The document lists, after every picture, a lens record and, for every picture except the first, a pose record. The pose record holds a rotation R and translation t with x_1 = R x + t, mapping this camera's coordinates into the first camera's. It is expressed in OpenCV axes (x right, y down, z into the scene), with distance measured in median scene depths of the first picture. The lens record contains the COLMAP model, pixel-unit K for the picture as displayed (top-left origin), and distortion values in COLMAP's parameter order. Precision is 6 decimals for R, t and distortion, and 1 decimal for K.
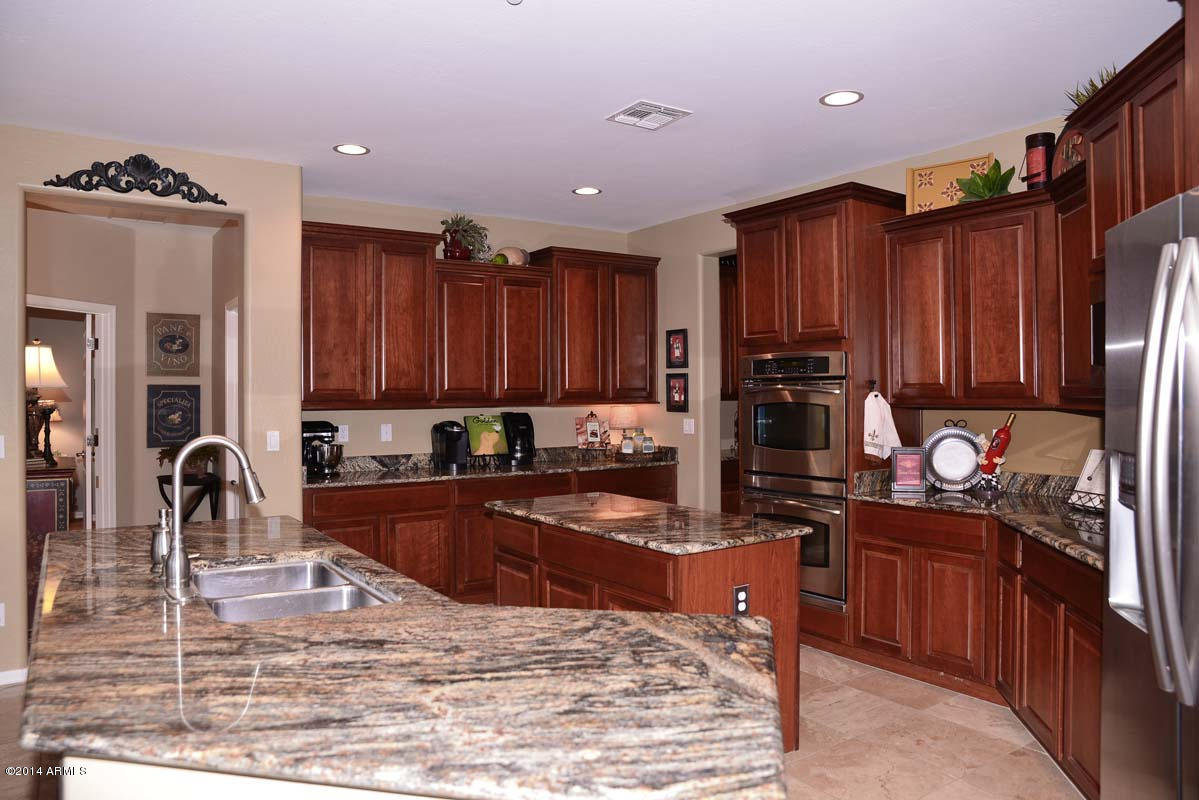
lens RADIAL K [[799.8, 0, 598.4], [0, 799.8, 388.8], [0, 0, 1]] dist [-0.135190, 0.095113]
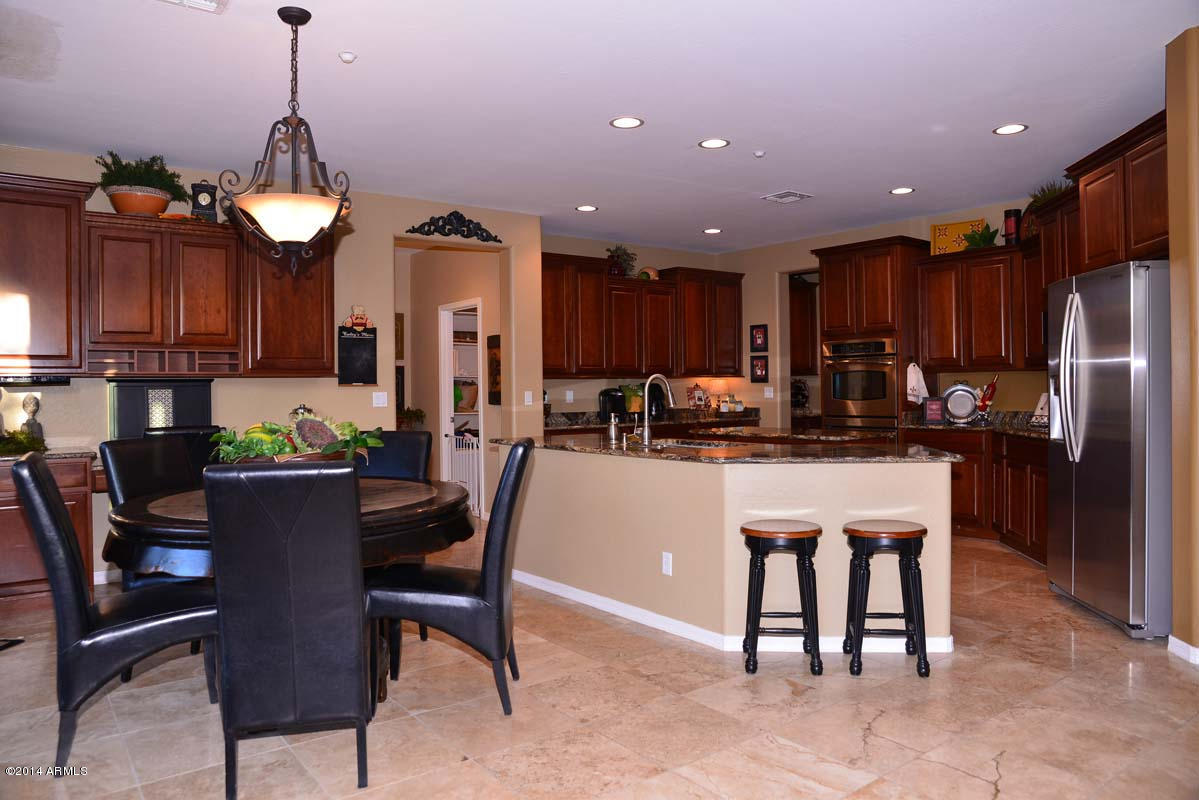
lens RADIAL K [[799.8, 0, 598.4], [0, 799.8, 388.8], [0, 0, 1]] dist [-0.135190, 0.095113]
pose [[0.998729, -0.006764, 0.049943, -0.379442], [0.006396, 0.999951, 0.007510, 0.040066], [-0.049991, -0.007181, 0.998724, -0.587924]]
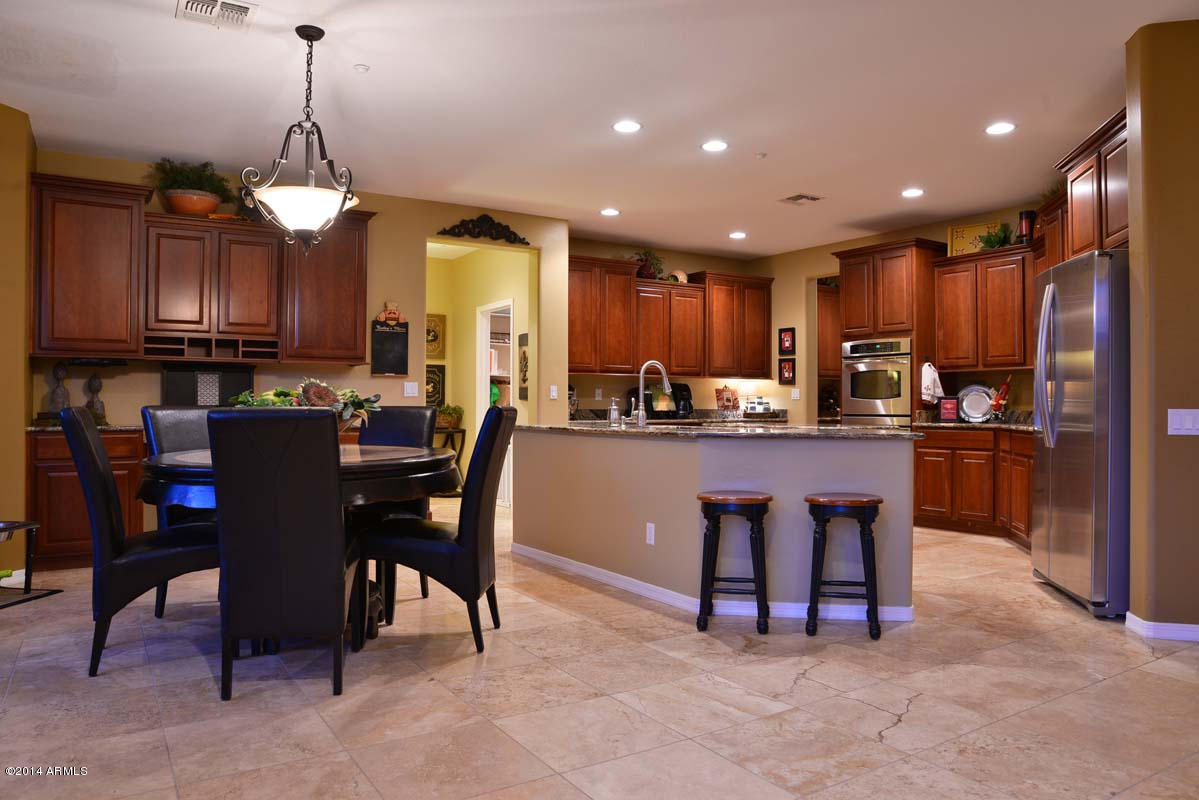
lens RADIAL K [[804.5, 0, 606.8], [0, 804.5, 394.7], [0, 0, 1]] dist [-0.127123, 0.088646]
pose [[0.999679, 0.007291, -0.024252, -0.283574], [-0.007429, 0.999957, -0.005599, 0.084498], [0.024210, 0.005777, 0.999690, -0.674784]]
